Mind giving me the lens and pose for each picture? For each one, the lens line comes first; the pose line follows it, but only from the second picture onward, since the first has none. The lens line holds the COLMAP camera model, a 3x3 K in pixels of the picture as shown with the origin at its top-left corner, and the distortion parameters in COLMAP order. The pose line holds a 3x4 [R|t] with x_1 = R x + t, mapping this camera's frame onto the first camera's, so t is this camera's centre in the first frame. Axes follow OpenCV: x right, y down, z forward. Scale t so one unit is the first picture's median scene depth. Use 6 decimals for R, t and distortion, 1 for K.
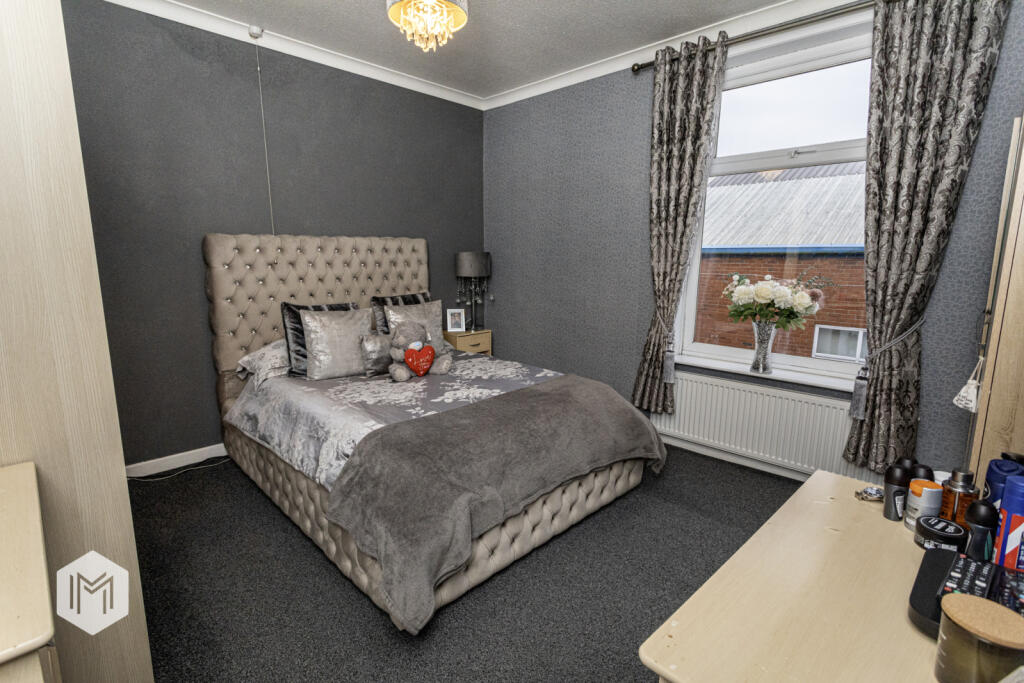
lens RADIAL K [[480.2, 0, 512.0], [0, 480.2, 341.5], [0, 0, 1]] dist [0.002160, 0.000438]
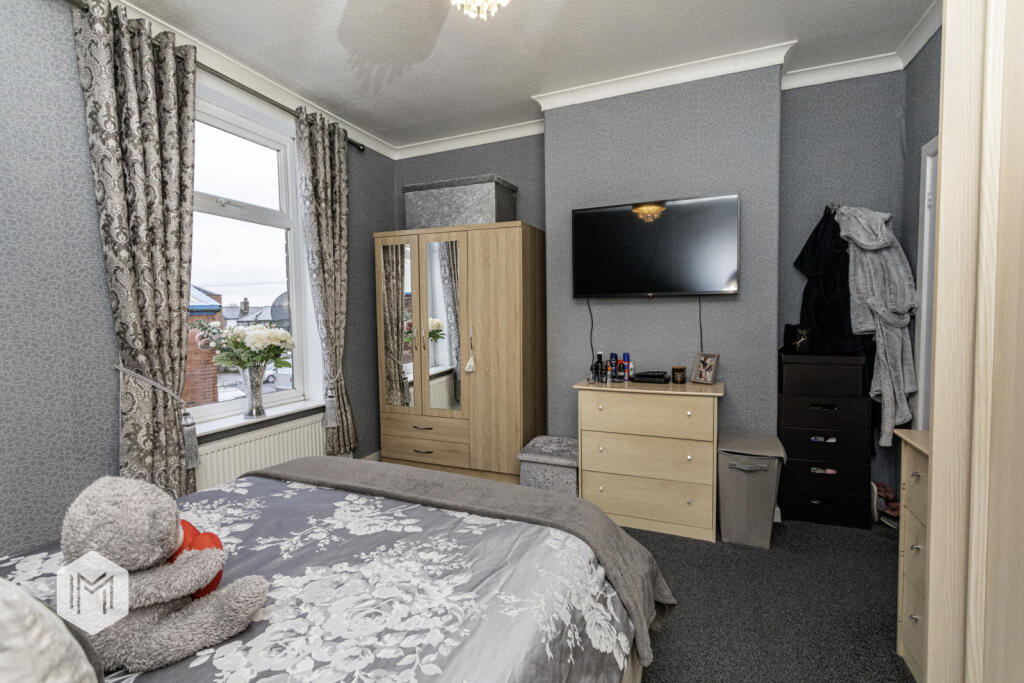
lens RADIAL K [[480.2, 0, 512.0], [0, 480.2, 341.5], [0, 0, 1]] dist [0.002160, 0.000438]
pose [[-0.376323, -0.052527, 0.924998, -0.668843], [0.174574, 0.976488, 0.126474, -0.138677], [-0.909893, 0.209076, -0.358305, 0.972250]]
